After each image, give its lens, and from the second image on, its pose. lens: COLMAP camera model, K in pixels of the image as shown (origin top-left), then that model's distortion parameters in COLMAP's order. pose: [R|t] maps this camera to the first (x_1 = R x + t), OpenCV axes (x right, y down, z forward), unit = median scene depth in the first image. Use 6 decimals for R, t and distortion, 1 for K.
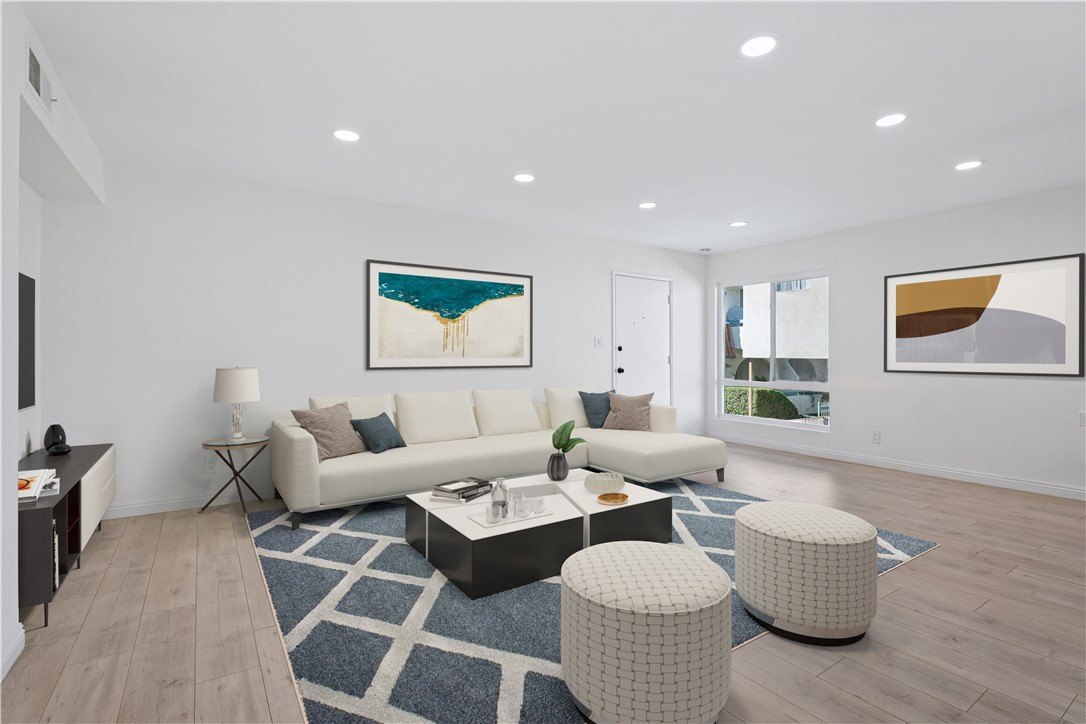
lens RADIAL K [[524.6, 0, 541.7], [0, 524.6, 364.0], [0, 0, 1]] dist [-0.009524, -0.000362]
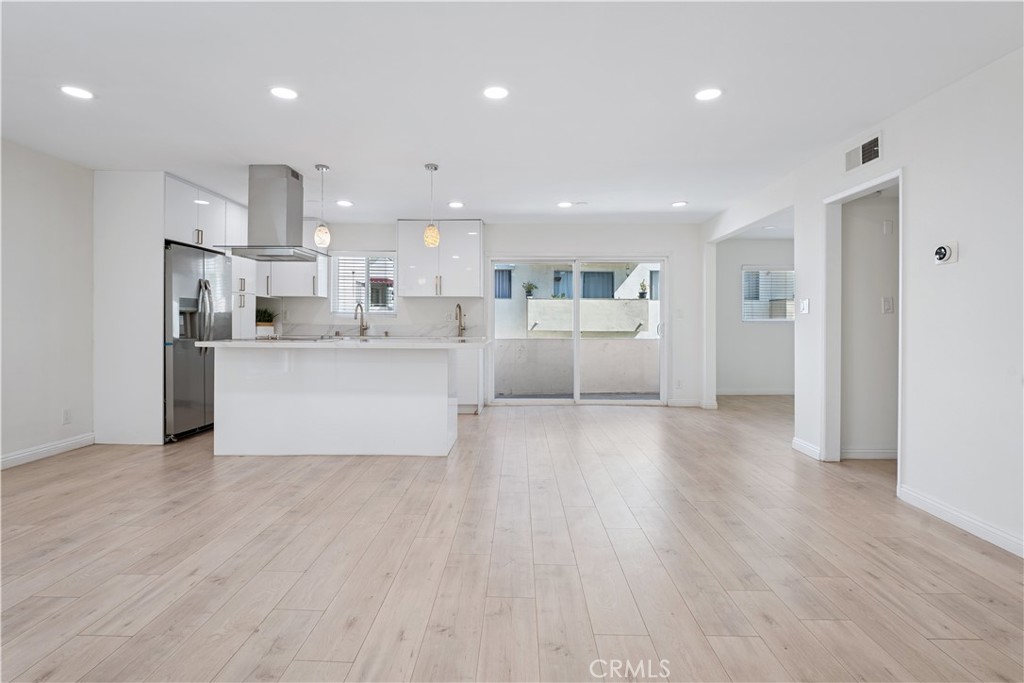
lens RADIAL K [[494.6, 0, 511.9], [0, 494.6, 321.0], [0, 0, 1]] dist [-0.009524, -0.000362]
pose [[-0.822682, -0.002217, 0.568497, -0.104892], [0.001204, 0.999983, 0.005641, -0.007640], [-0.568500, 0.005325, -0.822666, 0.604482]]
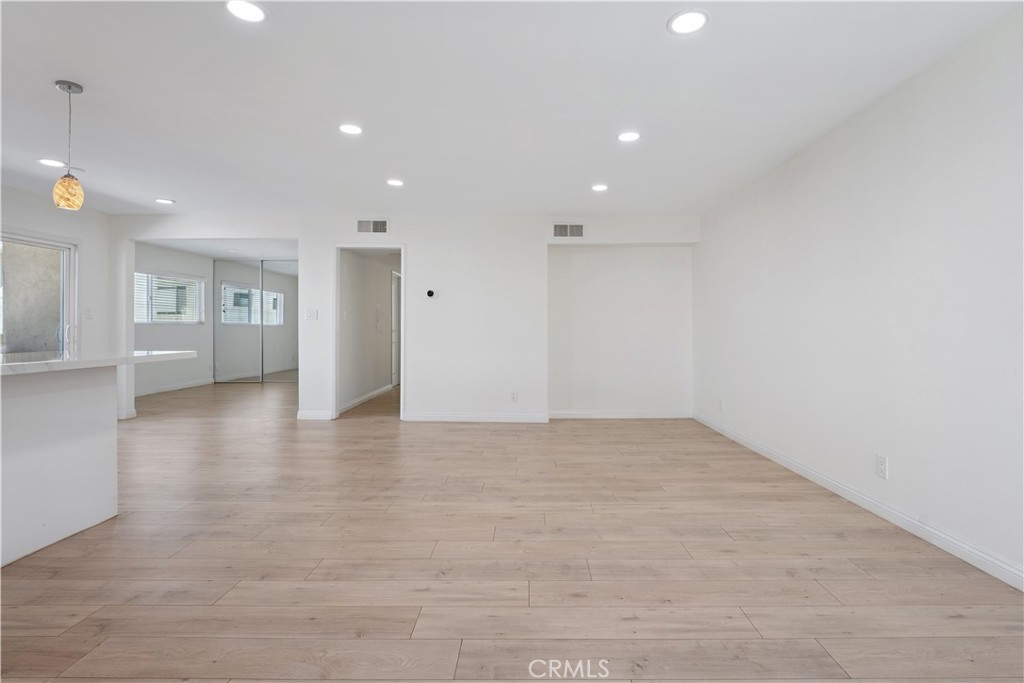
lens RADIAL K [[494.6, 0, 523.0], [0, 494.6, 331.6], [0, 0, 1]] dist [-0.009524, -0.000362]
pose [[-0.563398, 0.001829, -0.826184, 0.401836], [-0.014588, 0.999820, 0.012161, -0.008404], [0.826057, 0.018904, -0.563269, 0.673552]]
